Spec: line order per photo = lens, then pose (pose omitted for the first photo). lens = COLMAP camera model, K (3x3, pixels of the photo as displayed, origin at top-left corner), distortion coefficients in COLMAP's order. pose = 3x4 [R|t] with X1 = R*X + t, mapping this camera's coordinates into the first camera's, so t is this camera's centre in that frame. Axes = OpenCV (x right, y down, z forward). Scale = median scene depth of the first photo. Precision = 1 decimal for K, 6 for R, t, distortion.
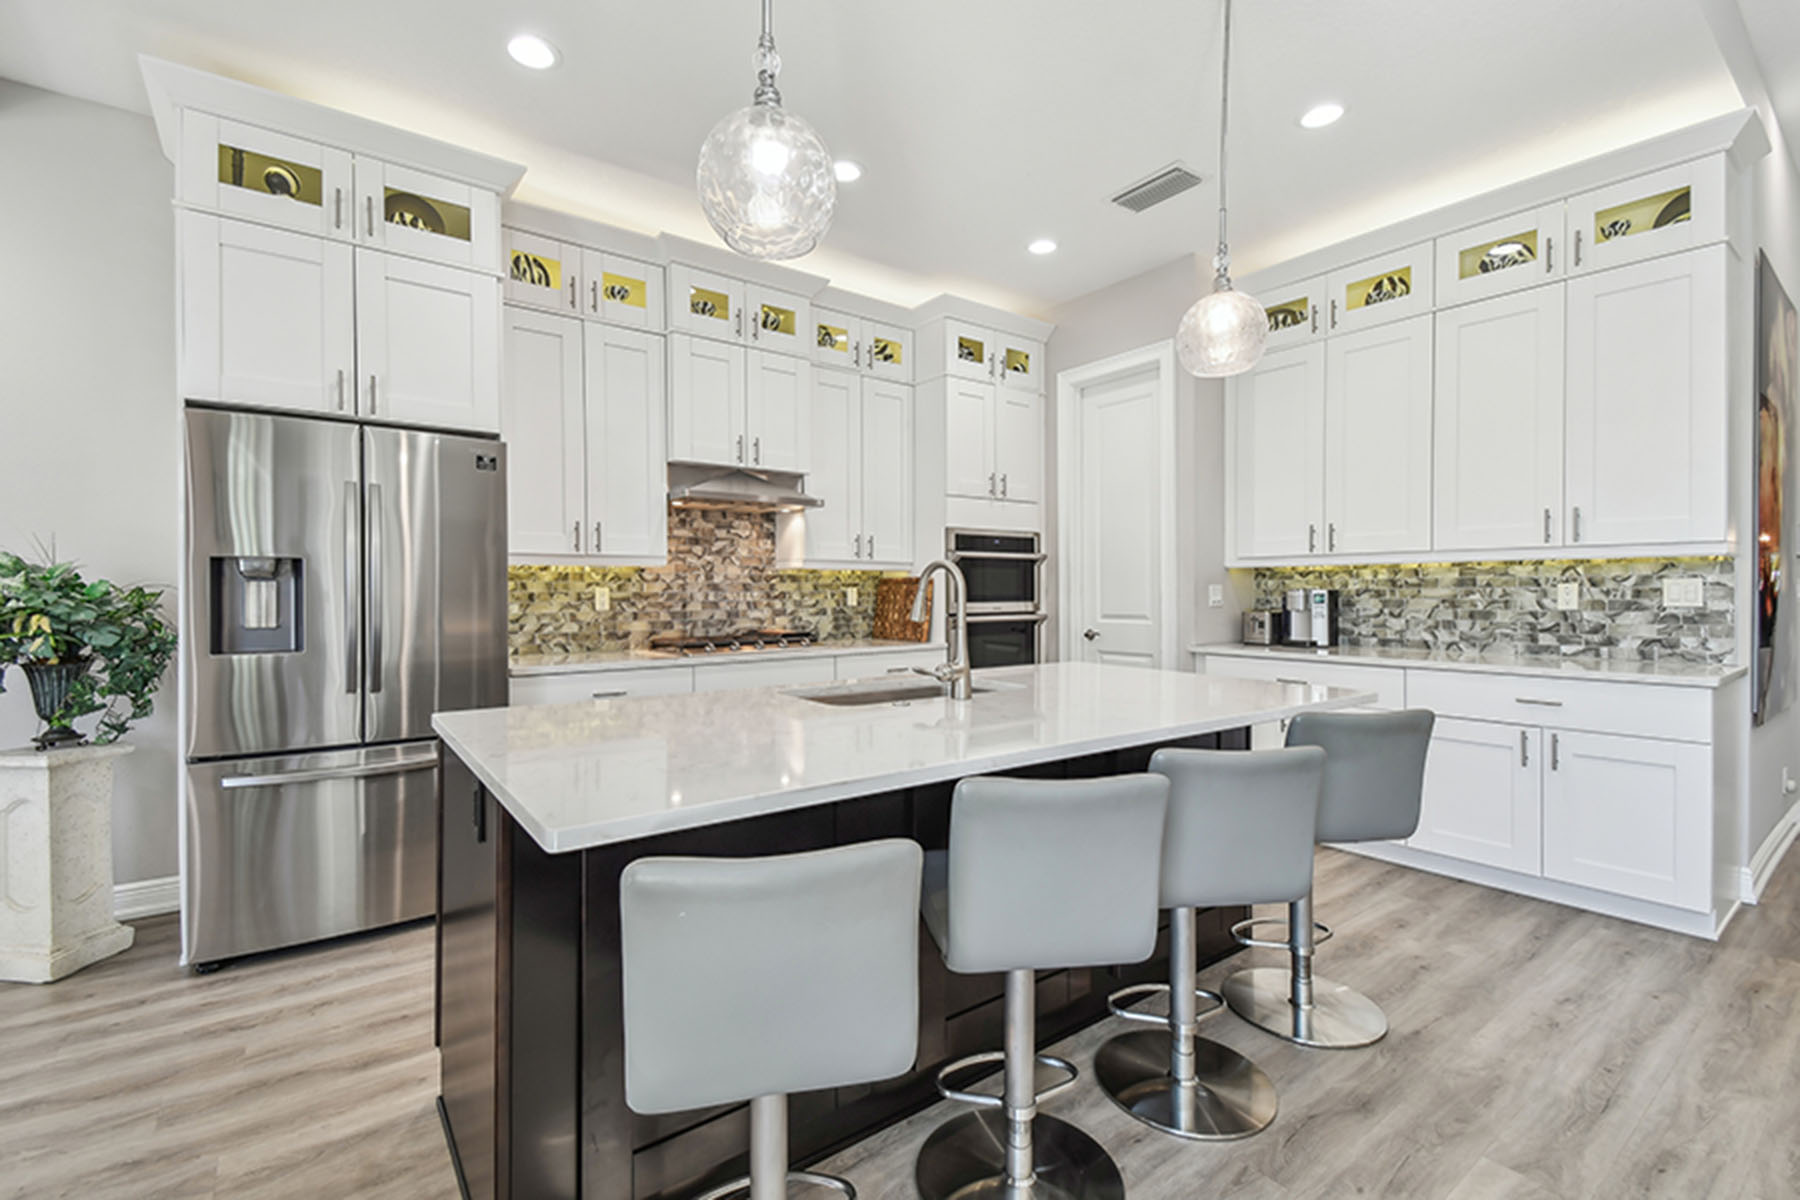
lens RADIAL K [[794.7, 0, 898.3], [0, 794.7, 588.0], [0, 0, 1]] dist [0.035772, -0.012070]
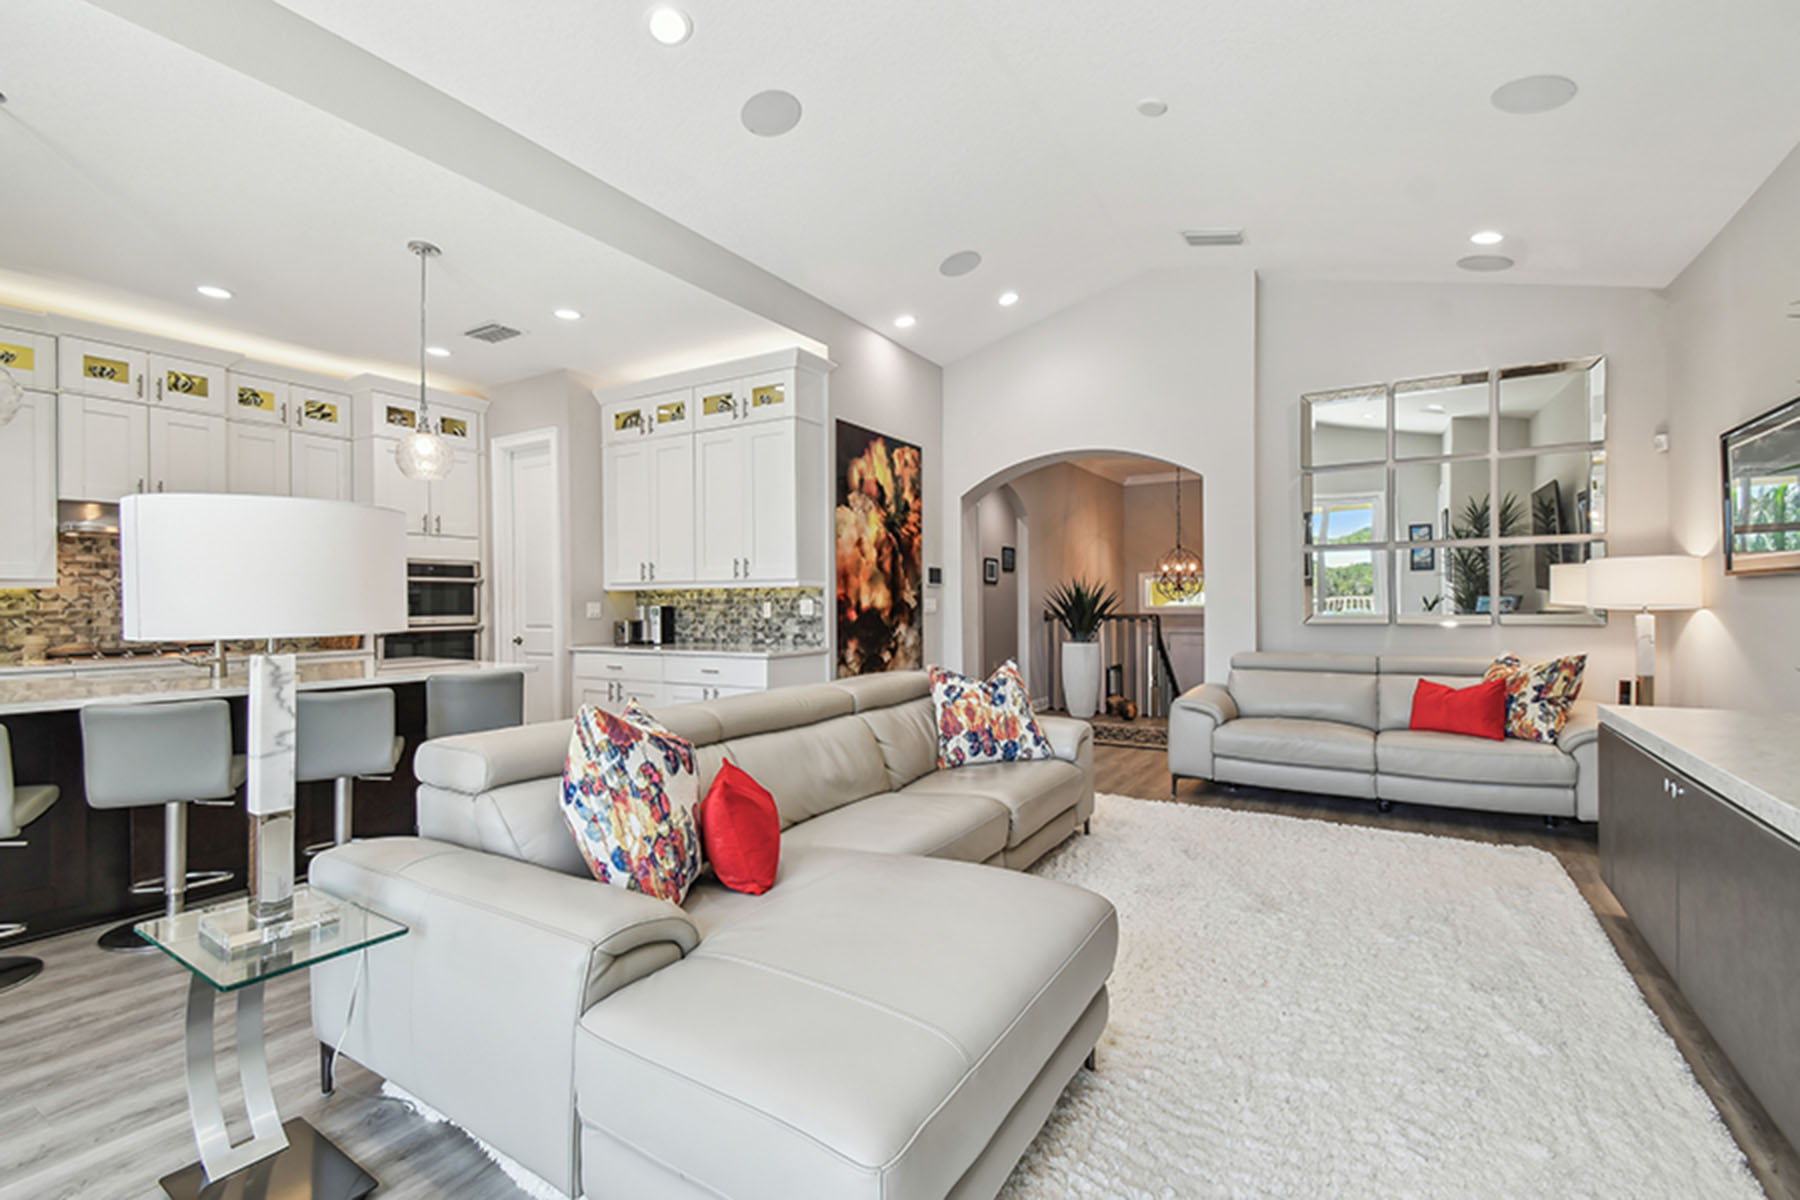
lens RADIAL K [[794.7, 0, 895.8], [0, 794.7, 603.0], [0, 0, 1]] dist [0.035772, -0.012070]
pose [[0.930703, -0.002046, 0.365770, 0.383789], [0.001699, 0.999998, 0.001271, -0.004203], [-0.365771, -0.000561, 0.930705, -0.517794]]
